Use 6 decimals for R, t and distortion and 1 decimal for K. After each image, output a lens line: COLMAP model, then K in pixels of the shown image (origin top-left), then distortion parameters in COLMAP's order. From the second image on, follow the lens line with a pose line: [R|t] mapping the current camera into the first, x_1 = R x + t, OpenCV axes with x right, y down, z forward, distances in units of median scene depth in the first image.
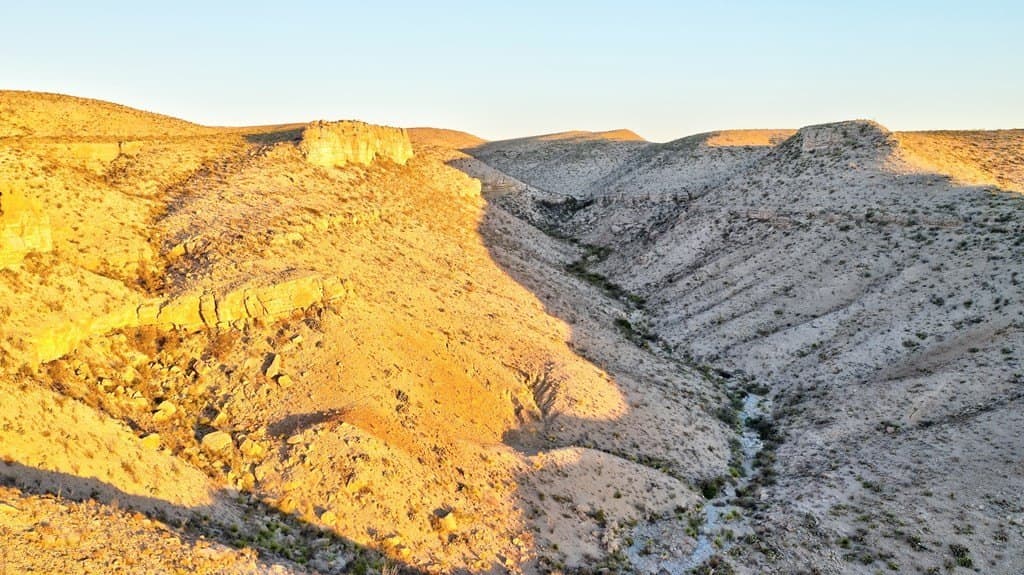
lens RADIAL K [[810.0, 0, 512.1], [0, 810.0, 287.4], [0, 0, 1]] dist [-0.013905, -0.005381]
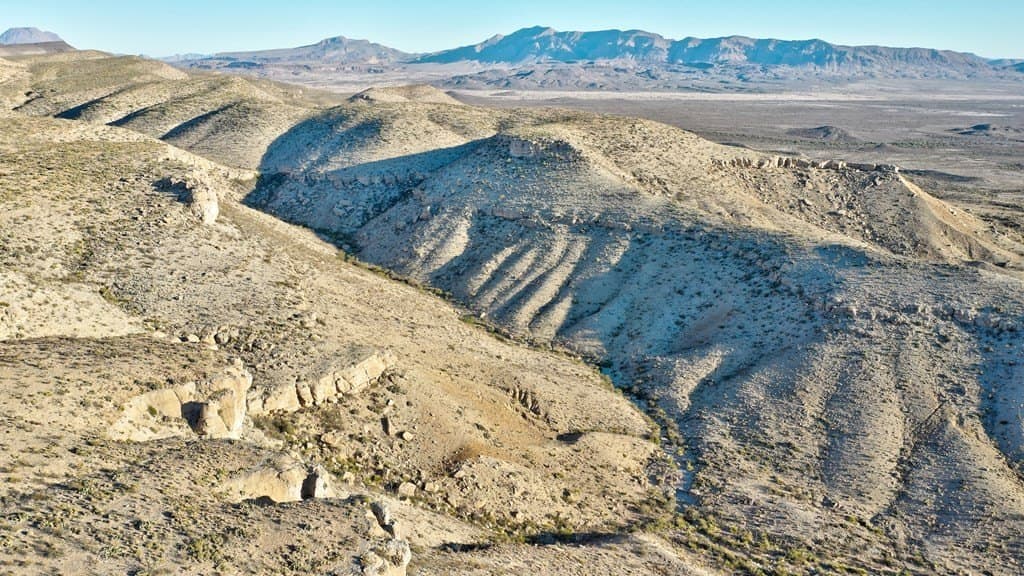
lens RADIAL K [[810.0, 0, 511.9], [0, 810.0, 288.1], [0, 0, 1]] dist [-0.013905, -0.005381]
pose [[0.826119, -0.142594, 0.545155, -0.781202], [0.069266, 0.985813, 0.152890, -0.311633], [-0.559222, -0.088545, 0.824276, -0.231066]]
